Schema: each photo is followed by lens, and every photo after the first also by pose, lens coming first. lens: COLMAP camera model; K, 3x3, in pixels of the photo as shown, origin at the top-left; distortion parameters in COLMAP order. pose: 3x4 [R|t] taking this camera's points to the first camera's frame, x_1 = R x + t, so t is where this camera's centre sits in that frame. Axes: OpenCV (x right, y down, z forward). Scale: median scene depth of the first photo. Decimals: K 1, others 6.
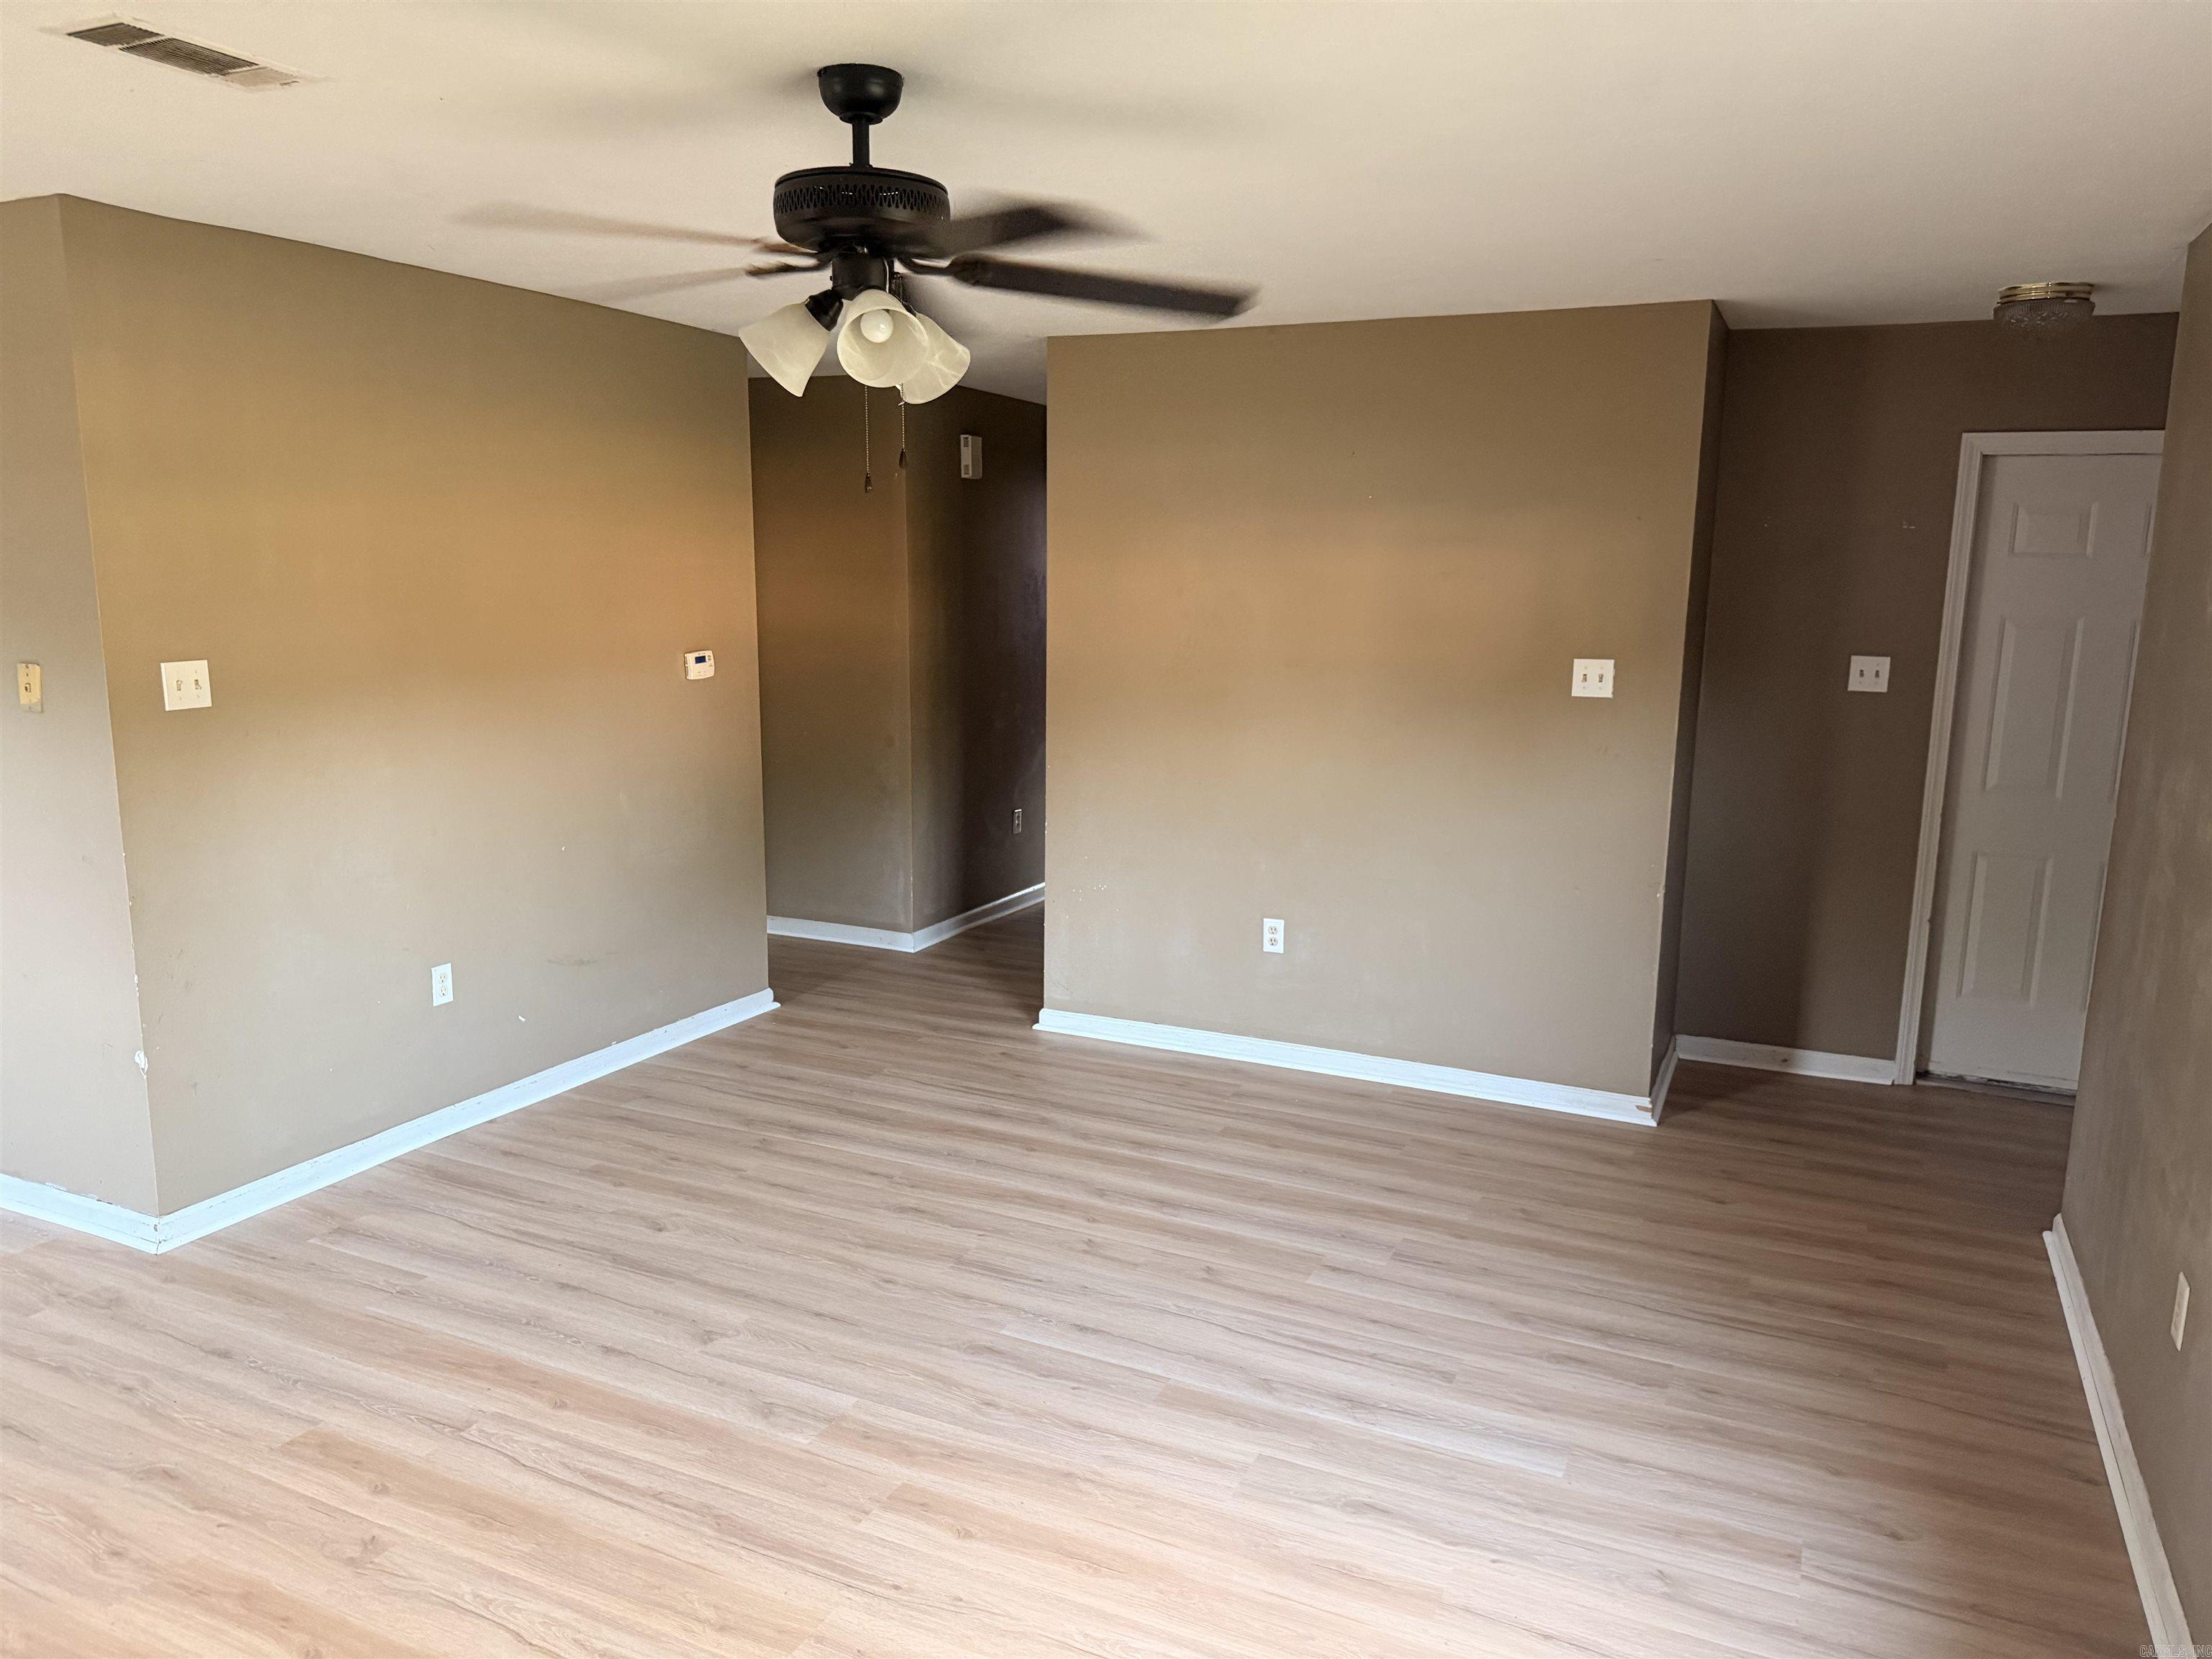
lens RADIAL K [[1556.4, 0, 1103.4], [0, 1556.4, 851.4], [0, 0, 1]] dist [0.088190, -0.112603]
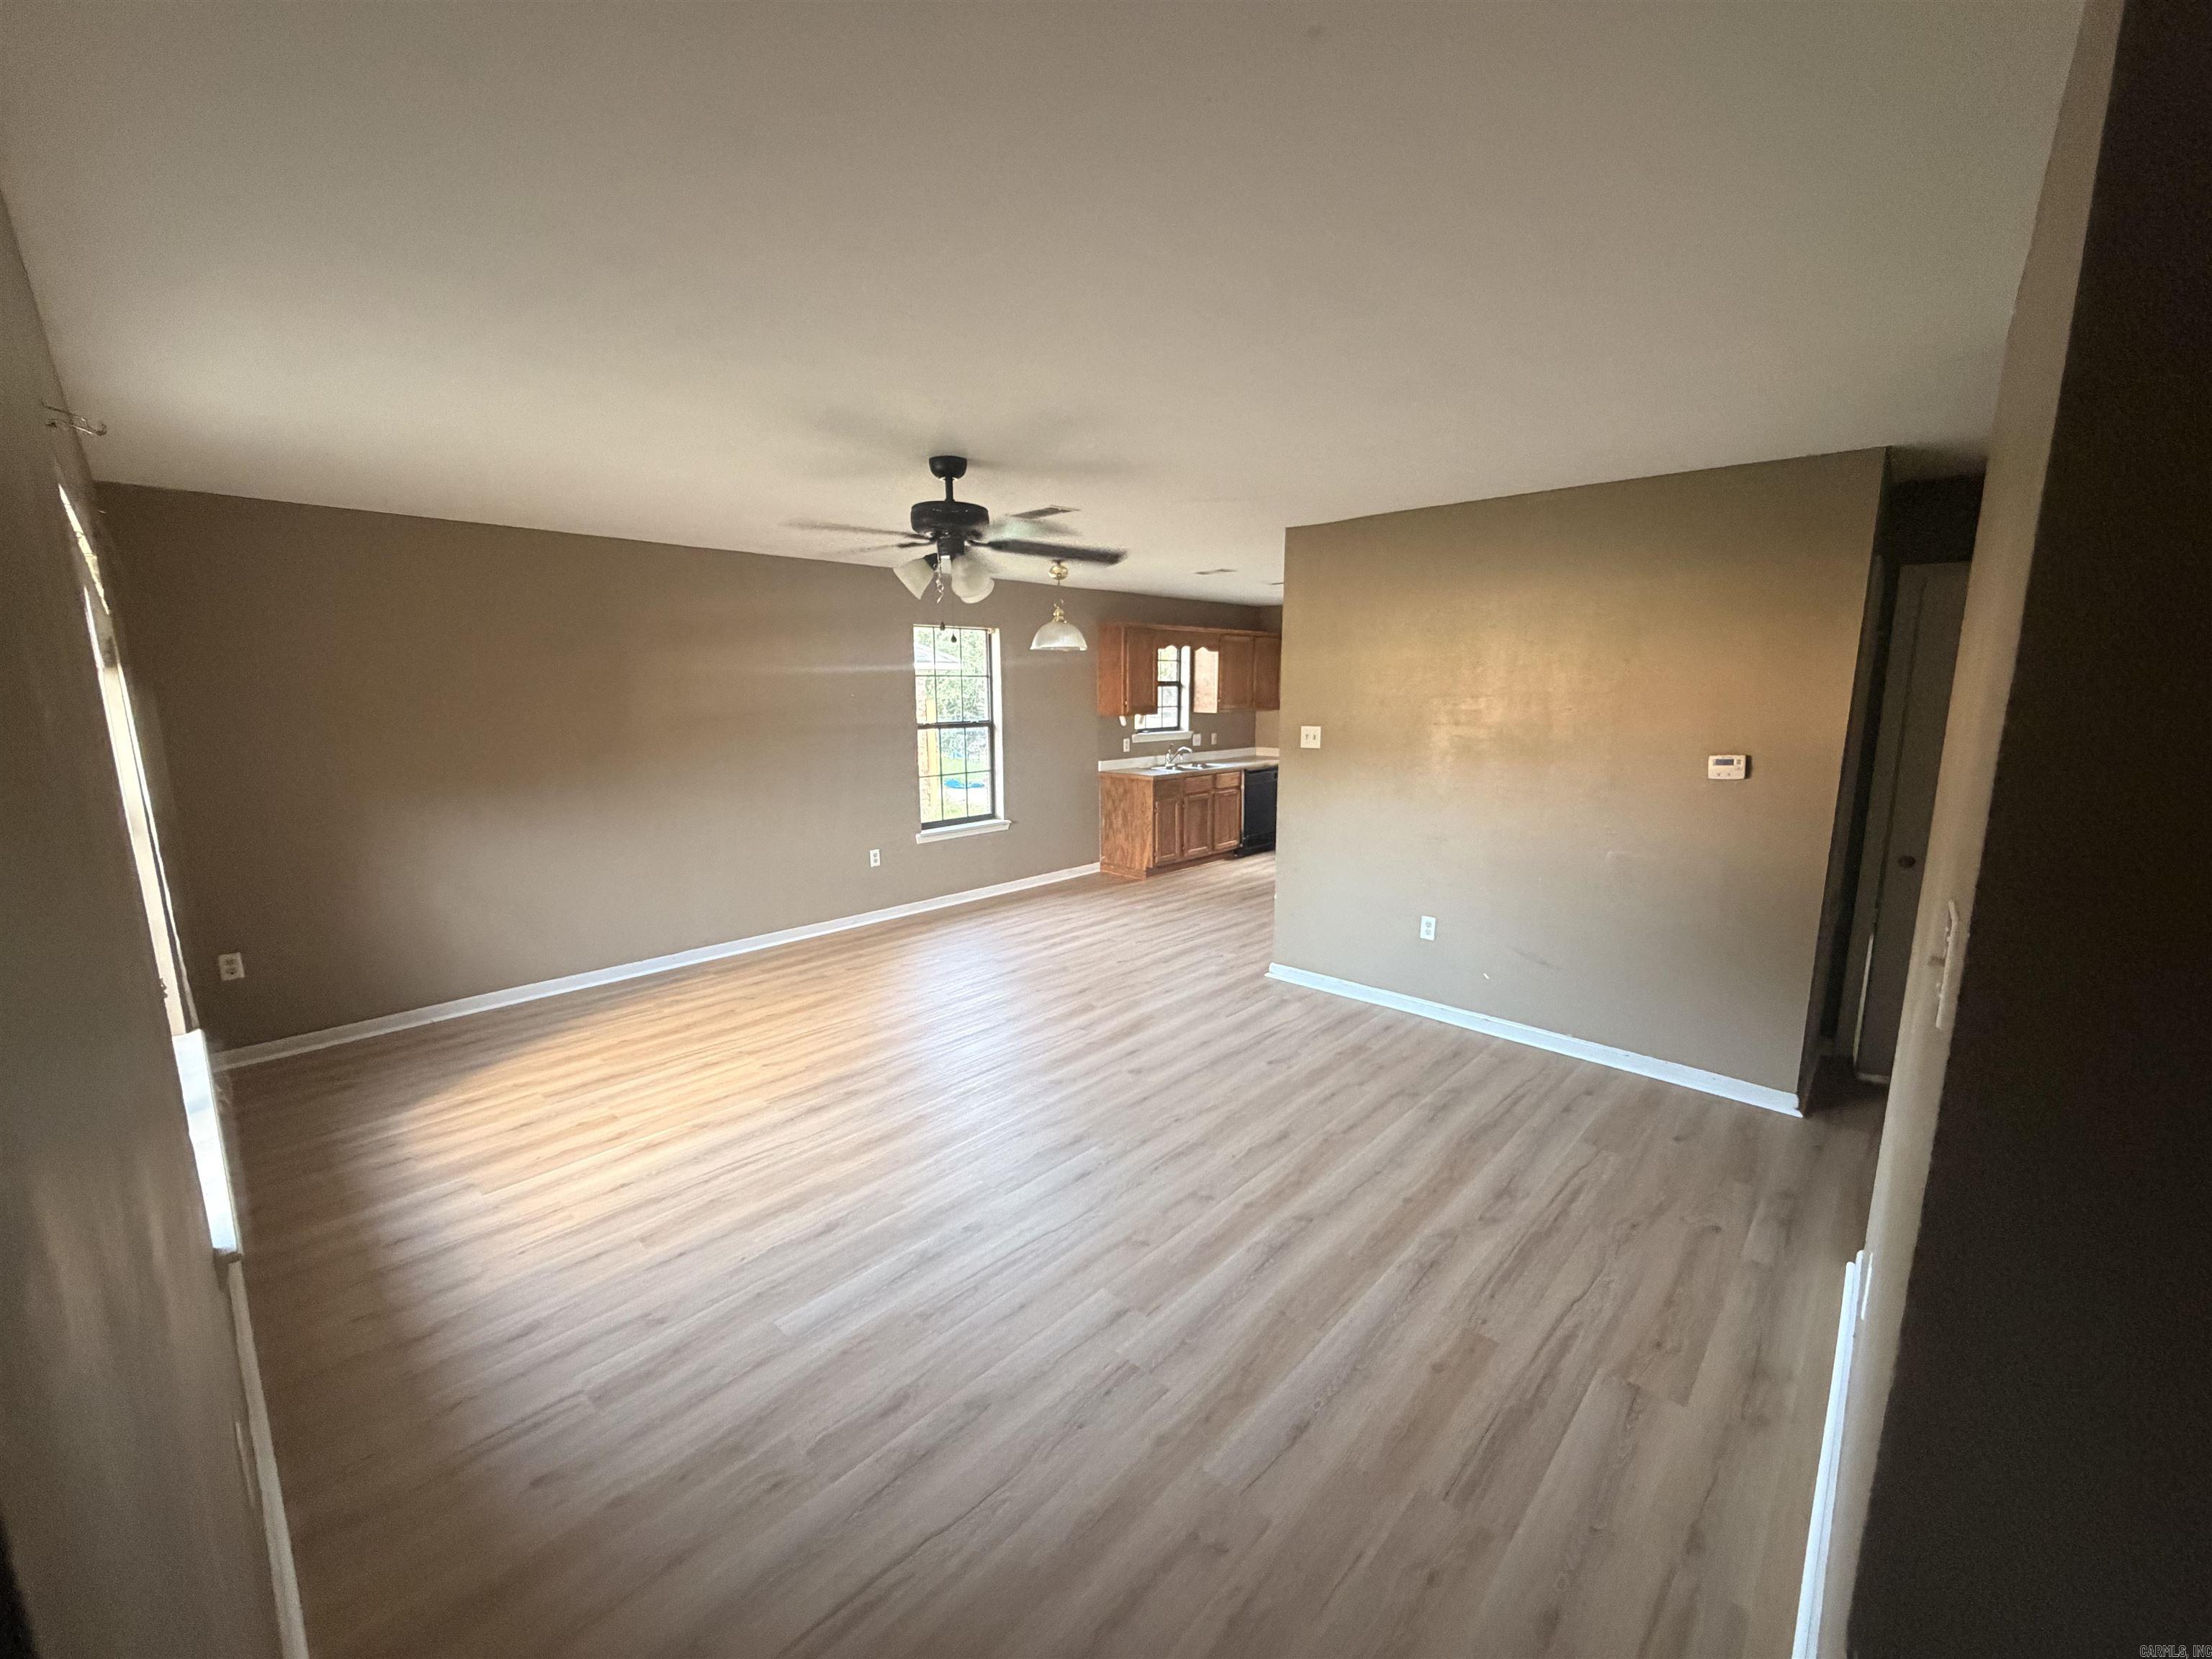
lens RADIAL K [[882.5, 0, 1100.8], [0, 882.5, 833.6], [0, 0, 1]] dist [0.006302, -0.000198]
pose [[-0.307526, 0.151117, -0.939464, 0.657421], [-0.176250, 0.961178, 0.212303, -0.177281], [0.935074, 0.230869, -0.268953, 1.042528]]
